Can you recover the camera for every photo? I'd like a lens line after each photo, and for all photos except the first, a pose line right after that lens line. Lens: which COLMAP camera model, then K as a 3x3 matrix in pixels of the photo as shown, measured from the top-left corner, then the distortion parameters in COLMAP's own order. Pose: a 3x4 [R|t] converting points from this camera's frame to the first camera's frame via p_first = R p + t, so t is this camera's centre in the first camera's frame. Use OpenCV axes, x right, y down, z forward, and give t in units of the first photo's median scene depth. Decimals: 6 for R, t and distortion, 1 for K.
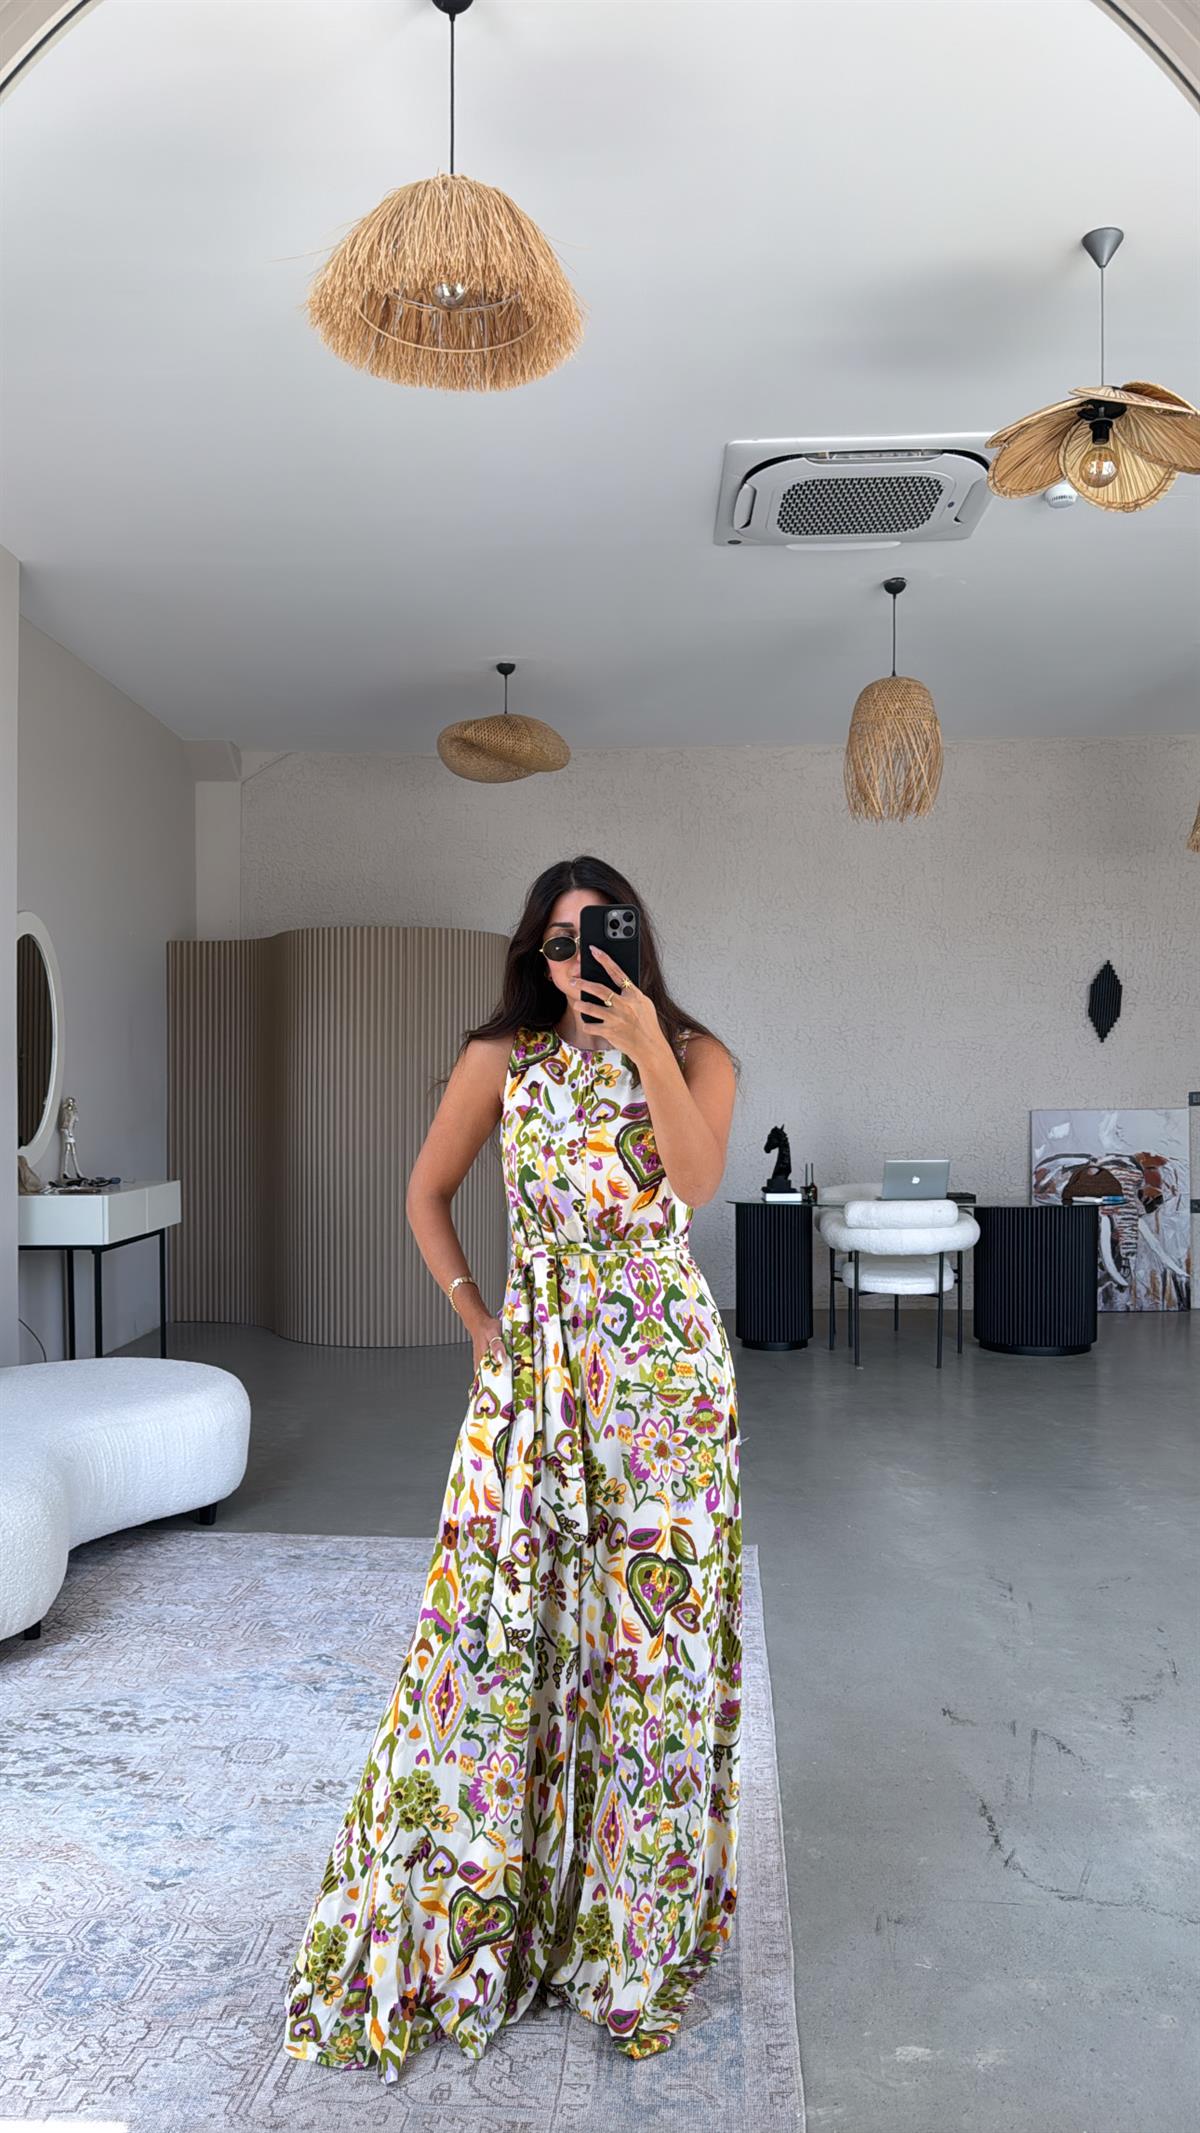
lens RADIAL K [[1461.7, 0, 602.4], [0, 1461.7, 1050.2], [0, 0, 1]] dist [-0.049552, -0.008150]
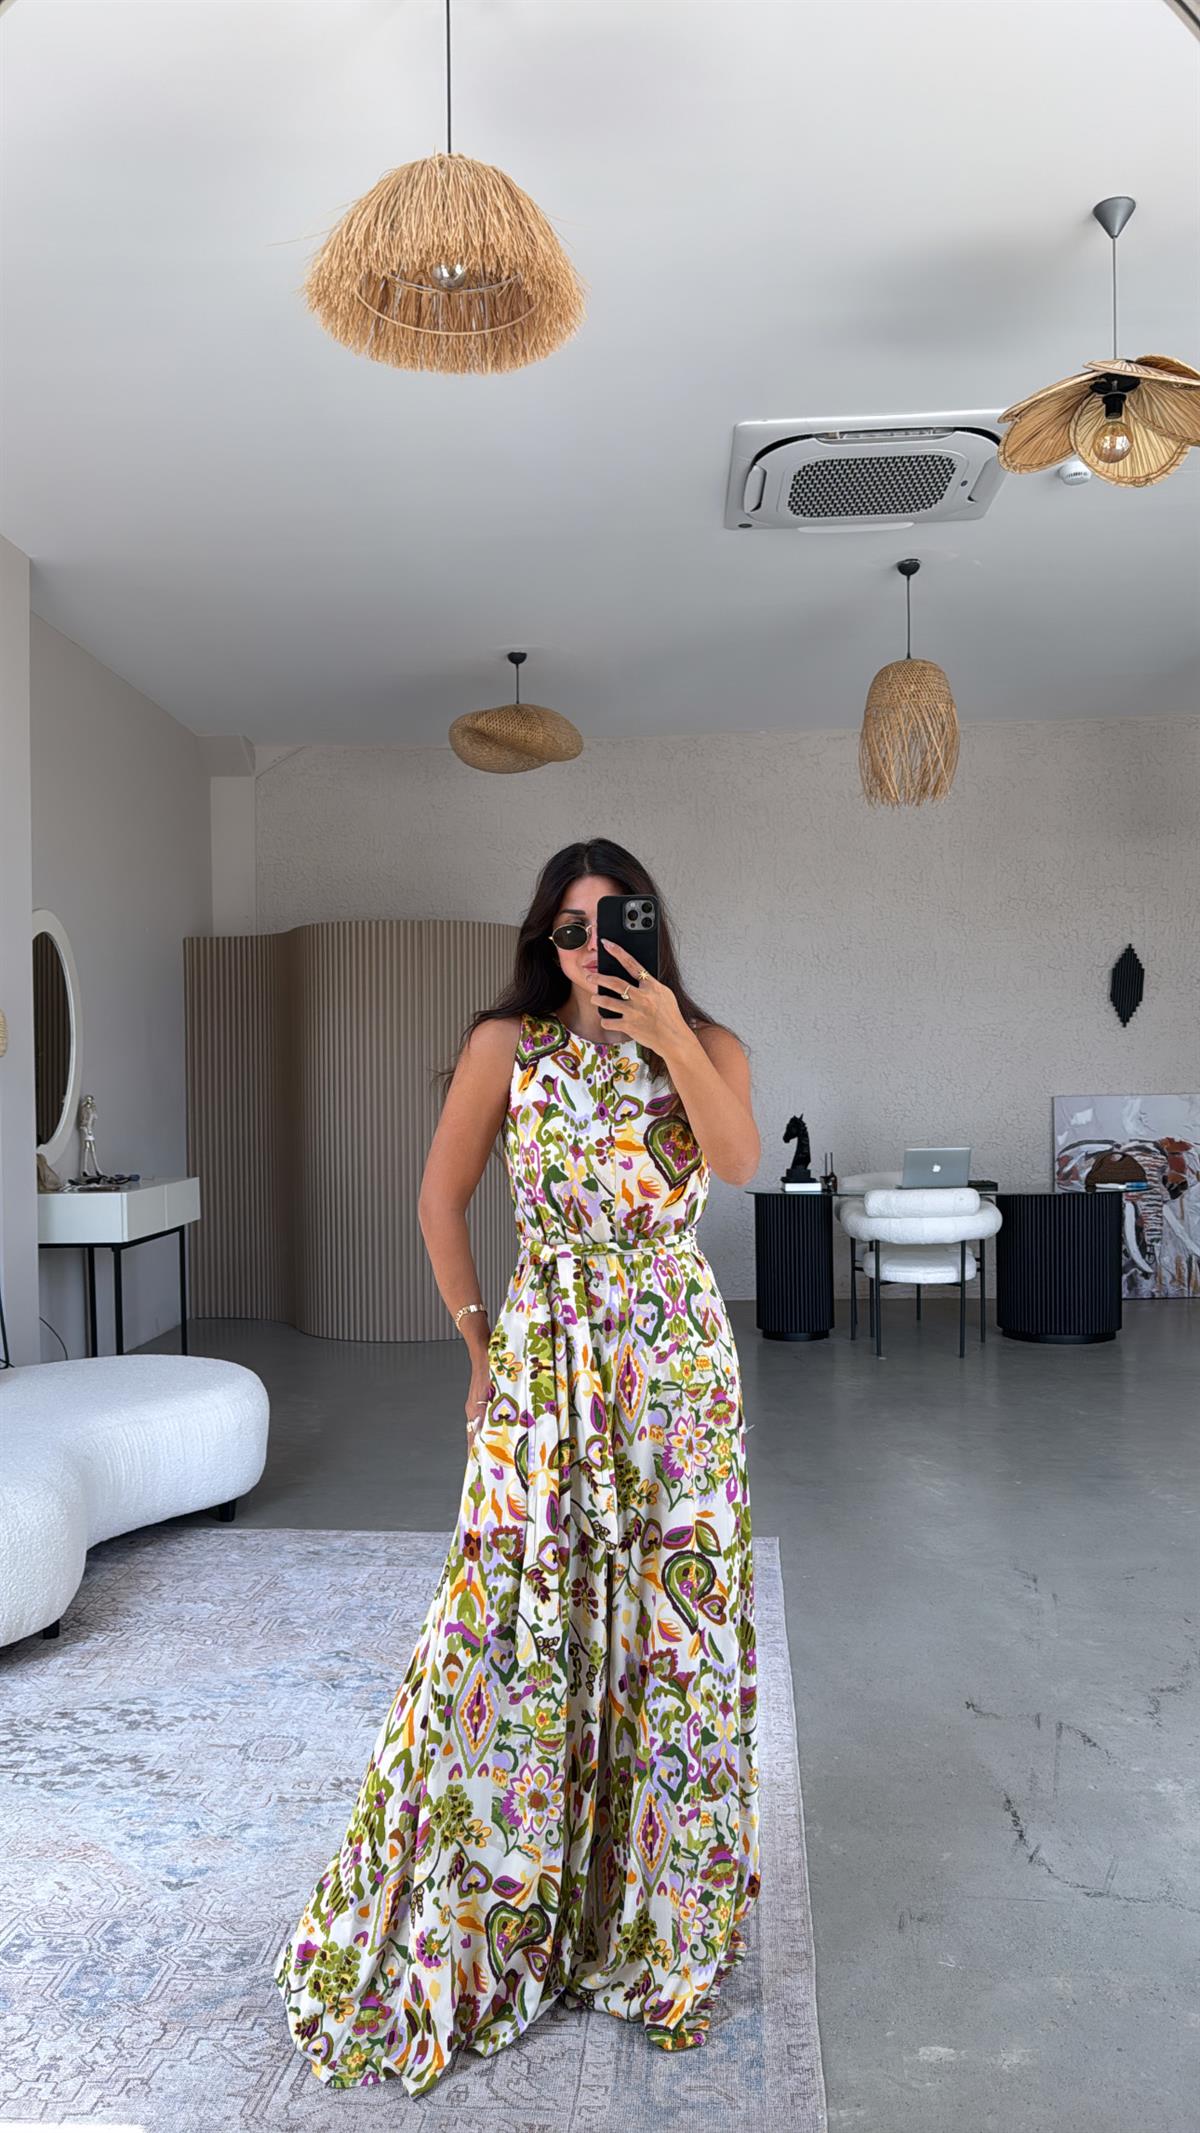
lens RADIAL K [[1463.2, 0, 594.8], [0, 1463.2, 1058.2], [0, 0, 1]] dist [-0.054260, -0.003324]
pose [[0.999743, -0.012221, -0.019110, 0.005824], [0.012431, 0.999863, 0.010909, 0.000847], [0.018974, -0.011144, 0.999758, 0.011465]]
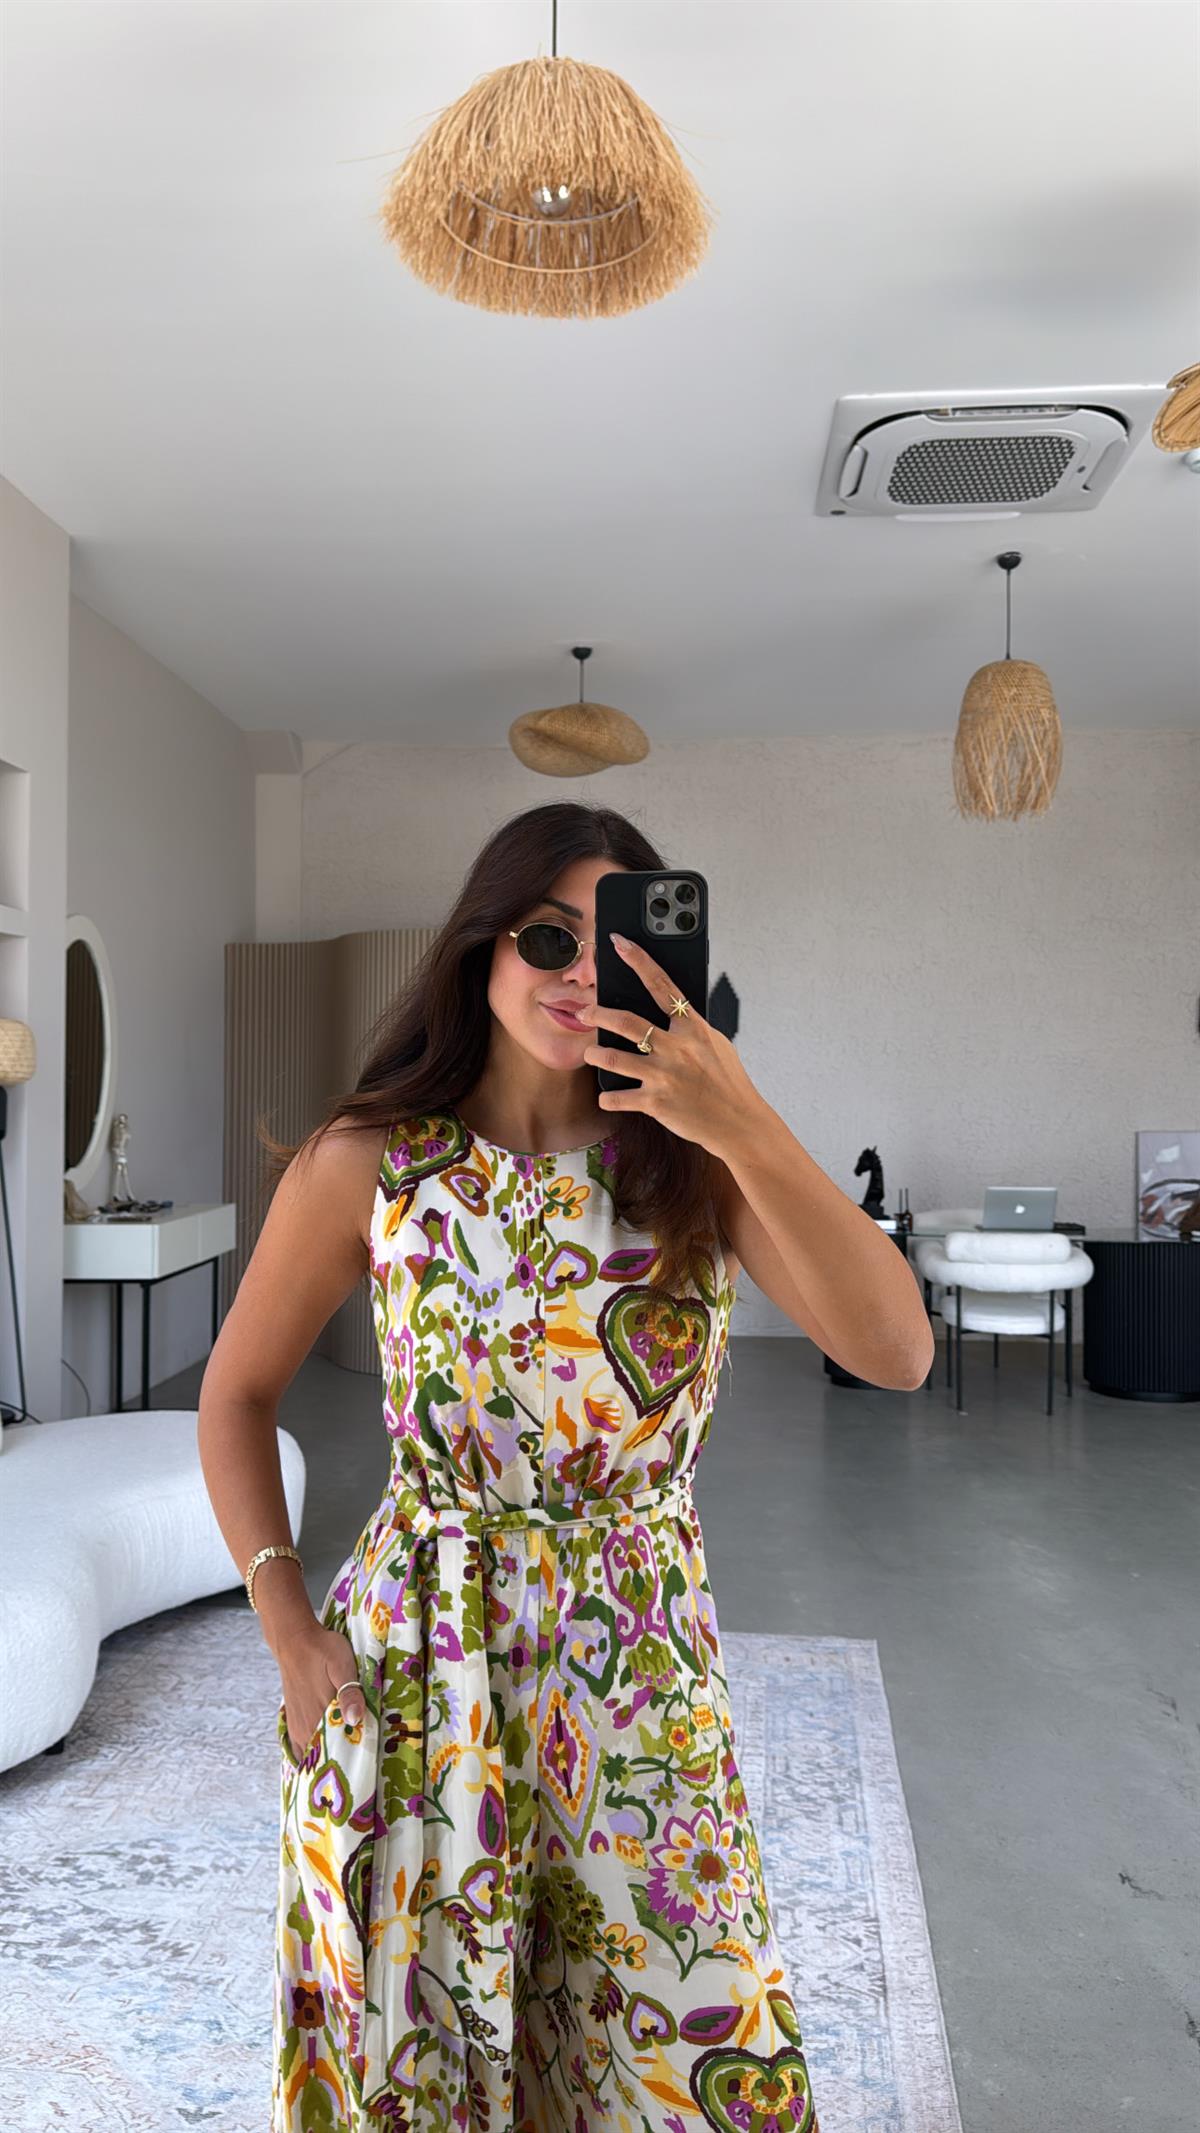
lens RADIAL K [[1472.2, 0, 596.7], [0, 1472.2, 1048.8], [0, 0, 1]] dist [0.002921, -0.050299]
pose [[0.999103, 0.009826, -0.041182, -0.036221], [-0.009772, 0.999951, 0.001516, -0.024179], [0.041195, -0.001112, 0.999150, 0.129836]]
